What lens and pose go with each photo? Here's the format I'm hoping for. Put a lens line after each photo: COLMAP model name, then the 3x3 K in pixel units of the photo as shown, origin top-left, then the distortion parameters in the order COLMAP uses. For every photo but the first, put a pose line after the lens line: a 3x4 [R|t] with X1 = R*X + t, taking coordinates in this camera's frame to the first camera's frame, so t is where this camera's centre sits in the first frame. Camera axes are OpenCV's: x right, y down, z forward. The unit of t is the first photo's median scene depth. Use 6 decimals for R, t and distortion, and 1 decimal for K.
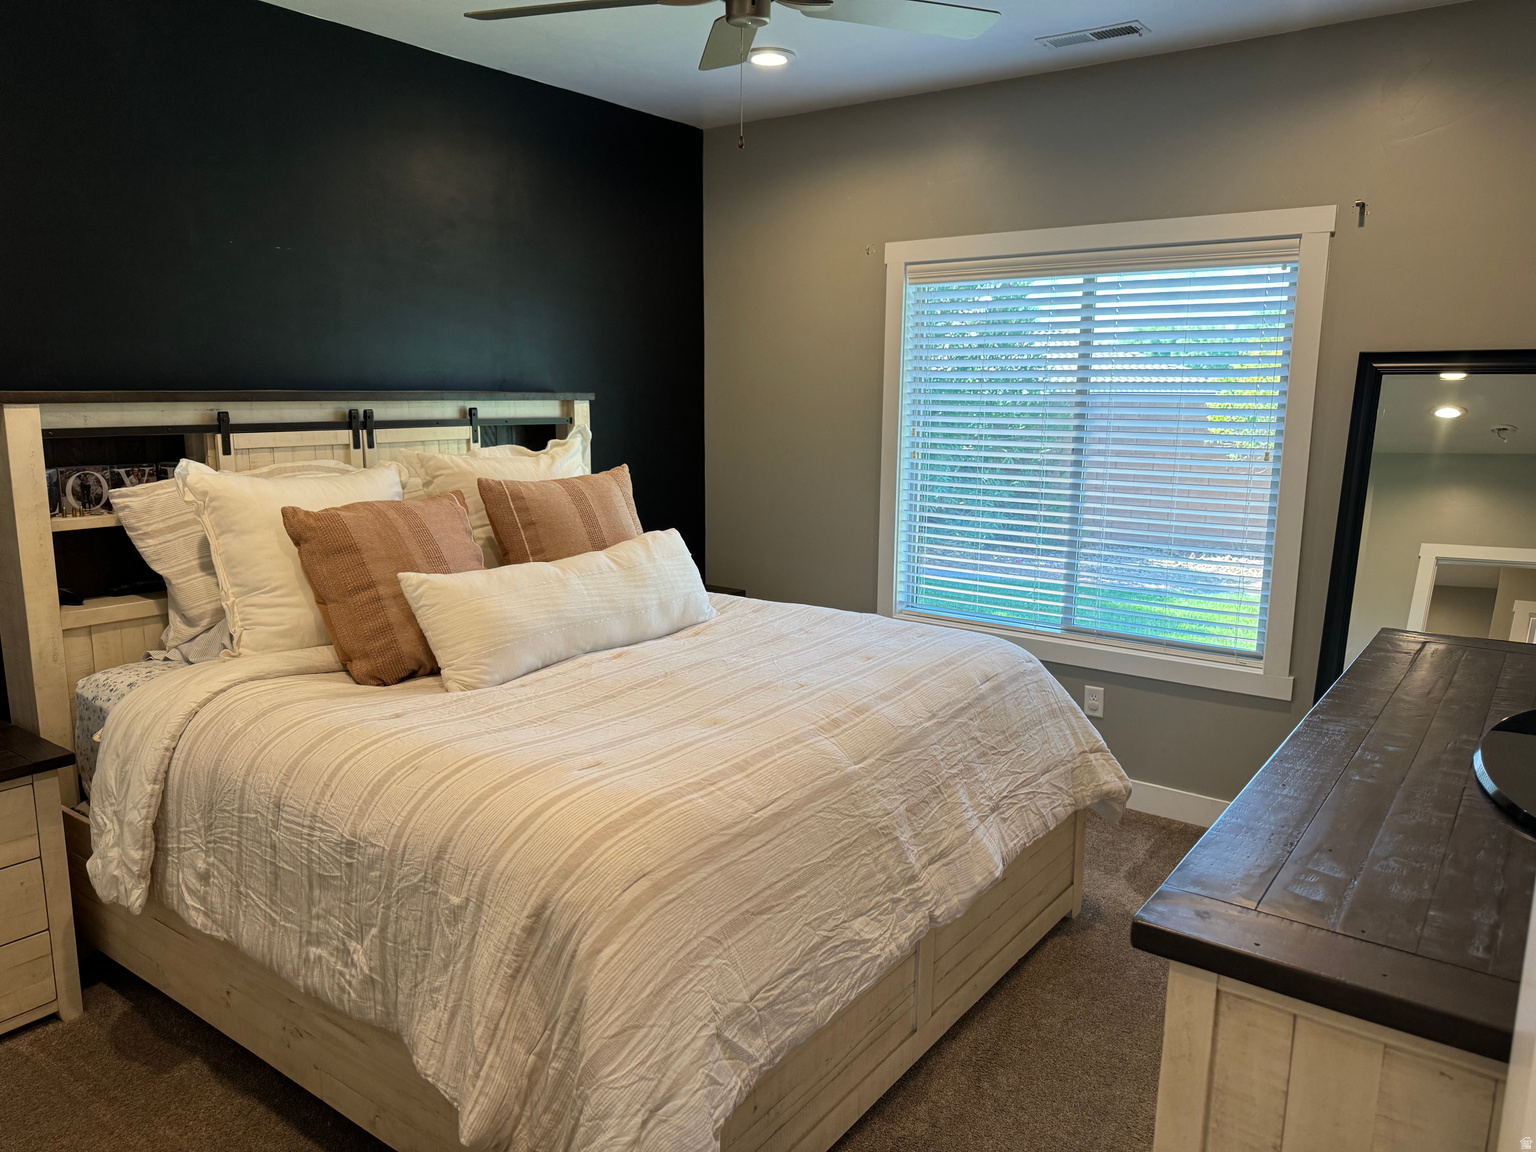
lens RADIAL K [[1071.8, 0, 768.0], [0, 1071.8, 576.0], [0, 0, 1]] dist [0.058844, -0.076483]
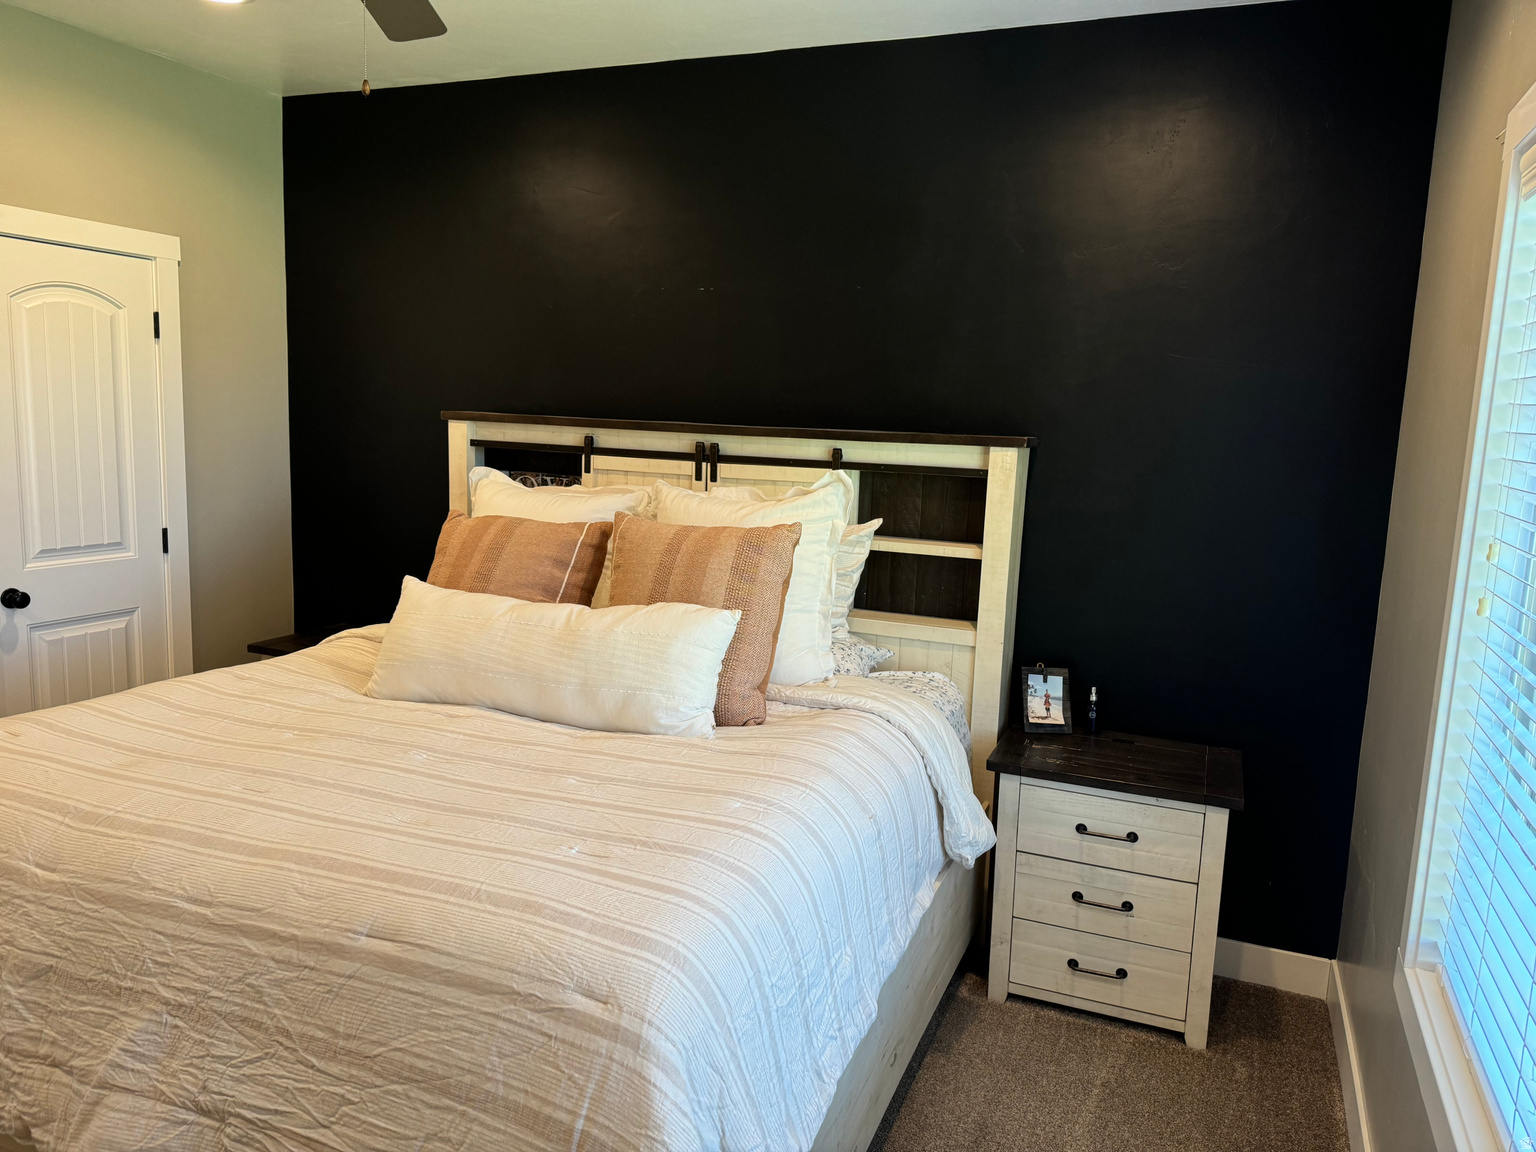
lens RADIAL K [[1071.8, 0, 768.0], [0, 1071.8, 576.0], [0, 0, 1]] dist [0.058844, -0.076483]
pose [[0.245398, 0.146349, -0.958312, 0.668413], [-0.211085, 0.972887, 0.094522, -0.154657], [0.946162, 0.179090, 0.269636, 0.896206]]
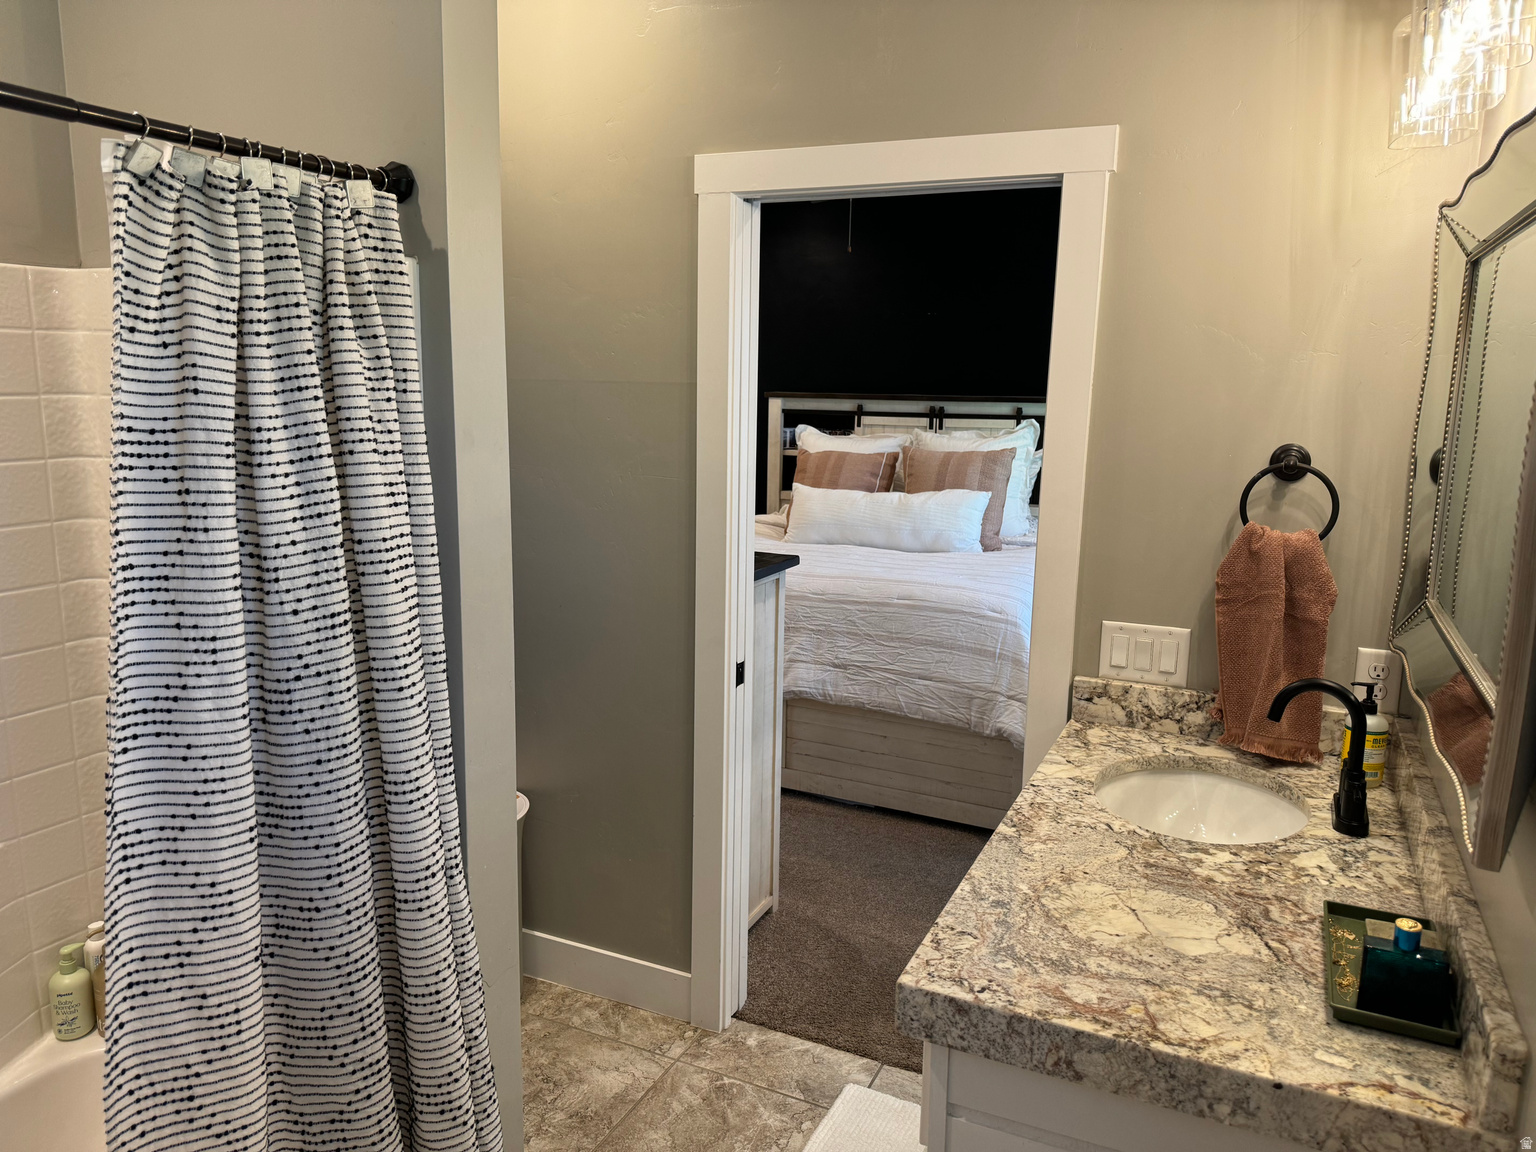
lens RADIAL K [[1071.8, 0, 768.0], [0, 1071.8, 576.0], [0, 0, 1]] dist [0.058844, -0.076483]
pose [[0.208983, 0.170517, -0.962938, 1.355091], [-0.191132, 0.972812, 0.130785, -0.072933], [0.959059, 0.156716, 0.235892, 0.438119]]
